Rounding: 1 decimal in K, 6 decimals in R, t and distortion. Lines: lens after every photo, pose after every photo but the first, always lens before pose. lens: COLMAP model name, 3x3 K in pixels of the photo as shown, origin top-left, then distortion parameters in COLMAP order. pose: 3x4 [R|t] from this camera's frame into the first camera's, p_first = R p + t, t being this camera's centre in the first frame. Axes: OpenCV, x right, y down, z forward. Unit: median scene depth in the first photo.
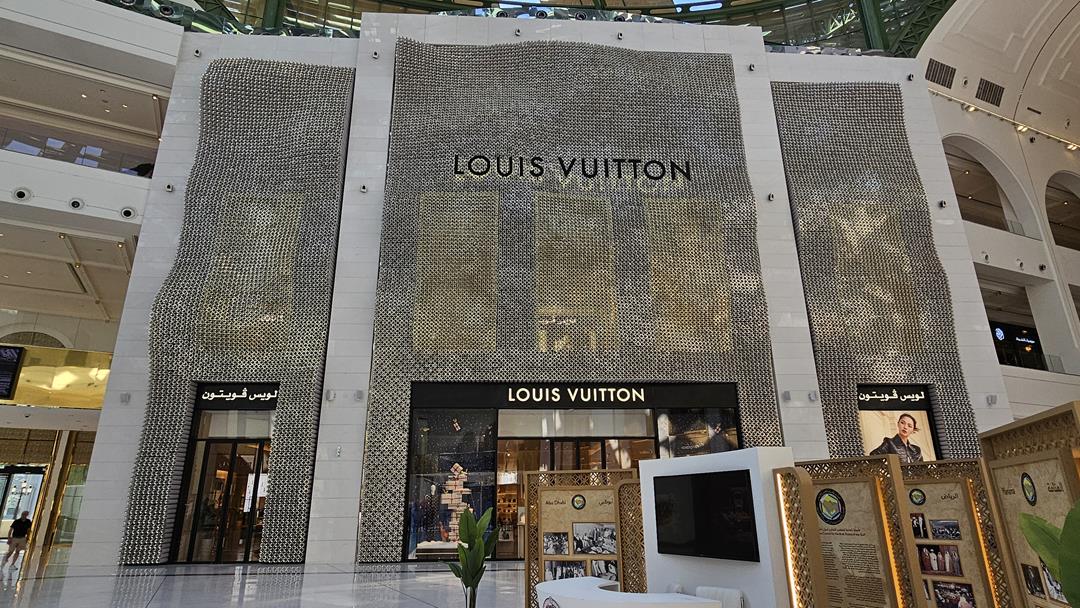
lens RADIAL K [[597.6, 0, 535.0], [0, 597.6, 300.1], [0, 0, 1]] dist [-0.002052, -0.001991]
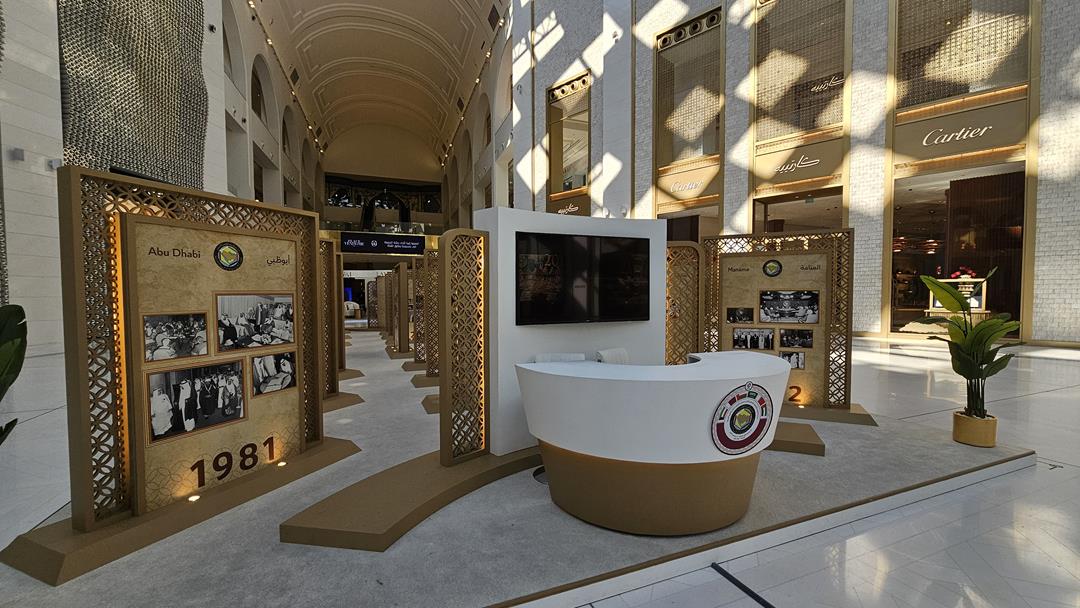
lens RADIAL K [[446.8, 0, 540.4], [0, 446.8, 308.9], [0, 0, 1]] dist [0.000838, 0.000042]
pose [[0.085741, -0.026366, 0.995969, -0.100987], [-0.323946, 0.944596, 0.052894, 0.097539], [-0.942182, -0.327176, 0.072449, 0.251811]]
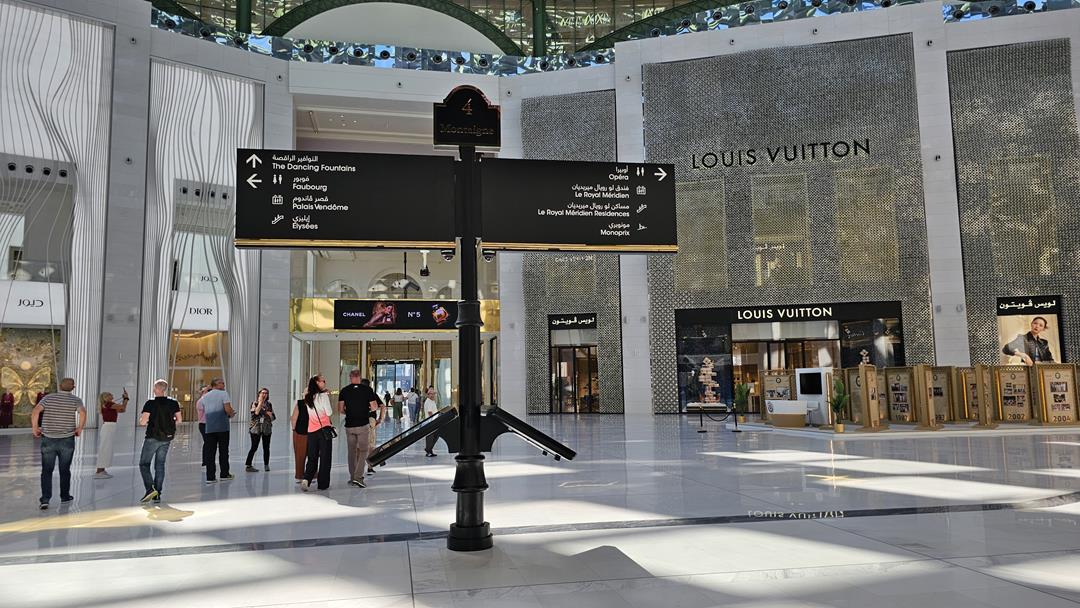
lens RADIAL K [[711.7, 0, 534.3], [0, 711.7, 309.8], [0, 0, 1]] dist [0.007243, -0.006790]
pose [[0.957867, -0.035871, -0.284963, -0.022903], [0.099299, 0.972346, 0.211385, -0.301451], [0.269500, -0.230775, 0.934940, -0.883478]]
